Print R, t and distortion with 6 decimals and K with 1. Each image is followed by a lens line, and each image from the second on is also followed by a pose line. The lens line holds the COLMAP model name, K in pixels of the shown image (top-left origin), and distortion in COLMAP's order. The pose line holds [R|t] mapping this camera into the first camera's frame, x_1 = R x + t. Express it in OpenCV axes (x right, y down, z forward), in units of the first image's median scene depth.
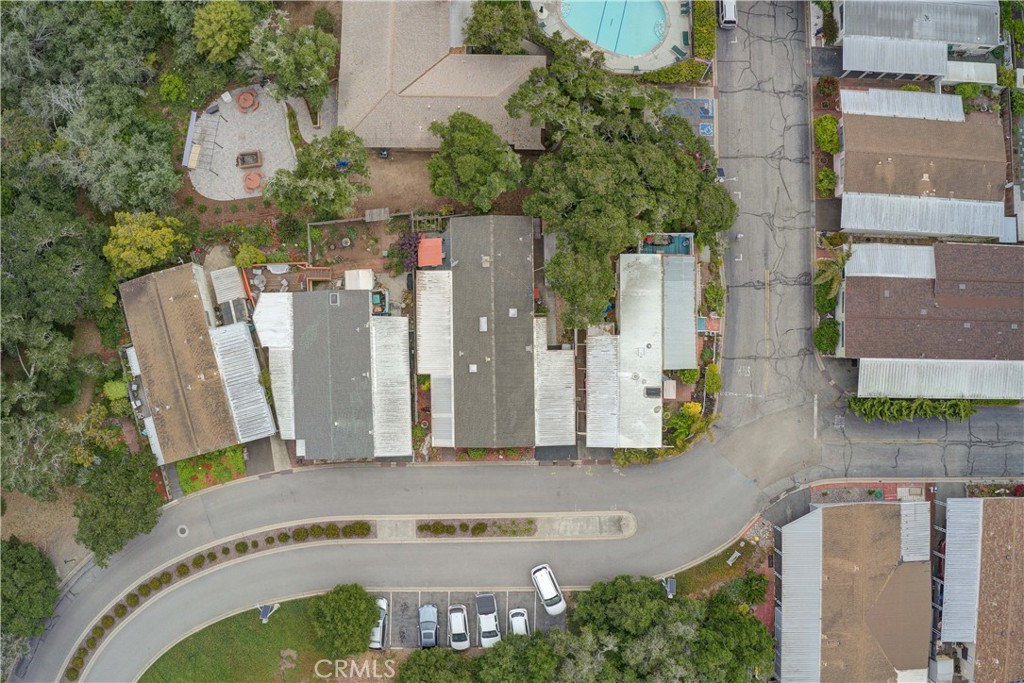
lens RADIAL K [[967.9, 0, 512.0], [0, 967.9, 341.5], [0, 0, 1]] dist [-0.181648, -0.000637]
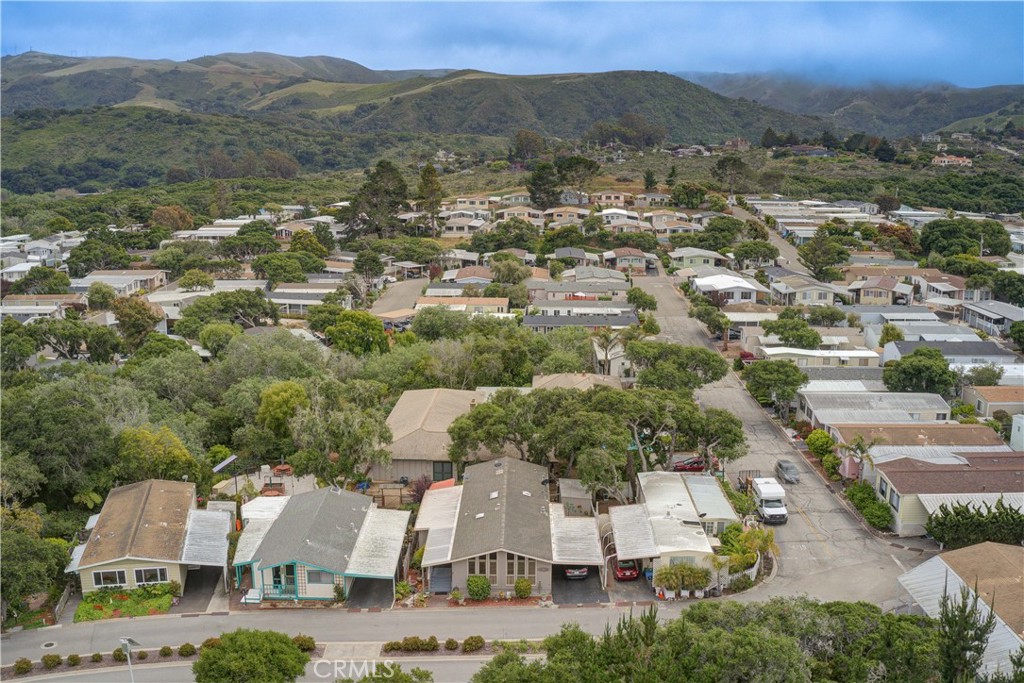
lens RADIAL K [[982.9, 0, 512.0], [0, 982.9, 341.5], [0, 0, 1]] dist [-0.184724, 0.003486]
pose [[0.999647, 0.005855, -0.025934, 0.010607], [-0.026583, 0.204150, -0.978579, 0.840248], [-0.000435, 0.978922, 0.204234, 0.659238]]
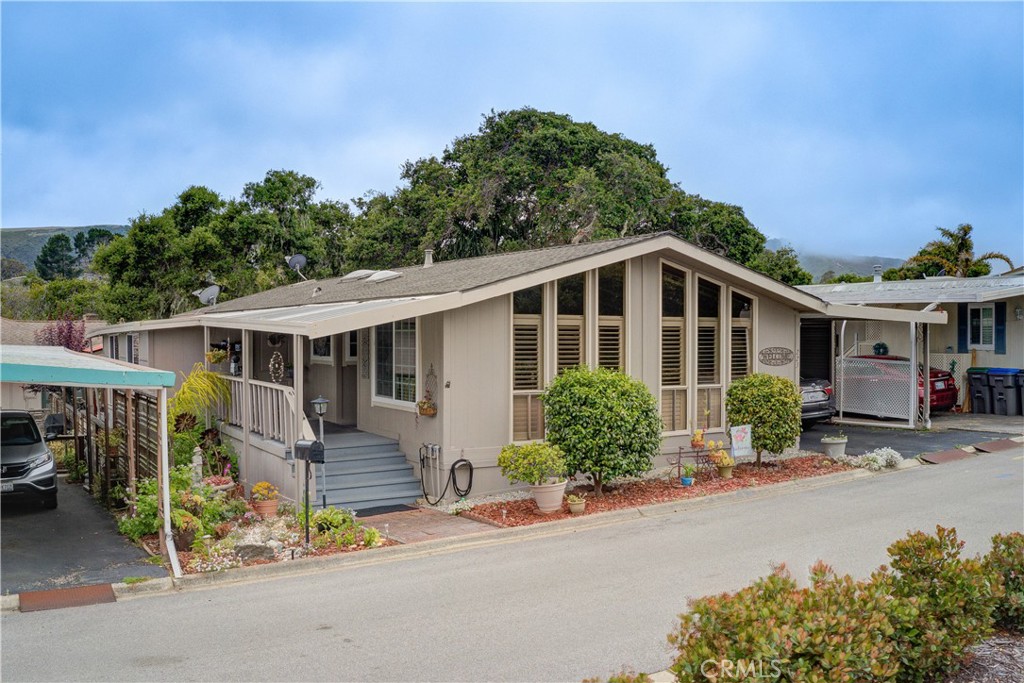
lens RADIAL K [[967.9, 0, 512.0], [0, 967.9, 341.5], [0, 0, 1]] dist [-0.181648, -0.000637]
pose [[0.872329, -0.004753, 0.488897, -0.124363], [0.488908, 0.015406, -0.872199, 0.243540], [-0.003386, 0.999870, 0.015763, 0.997357]]
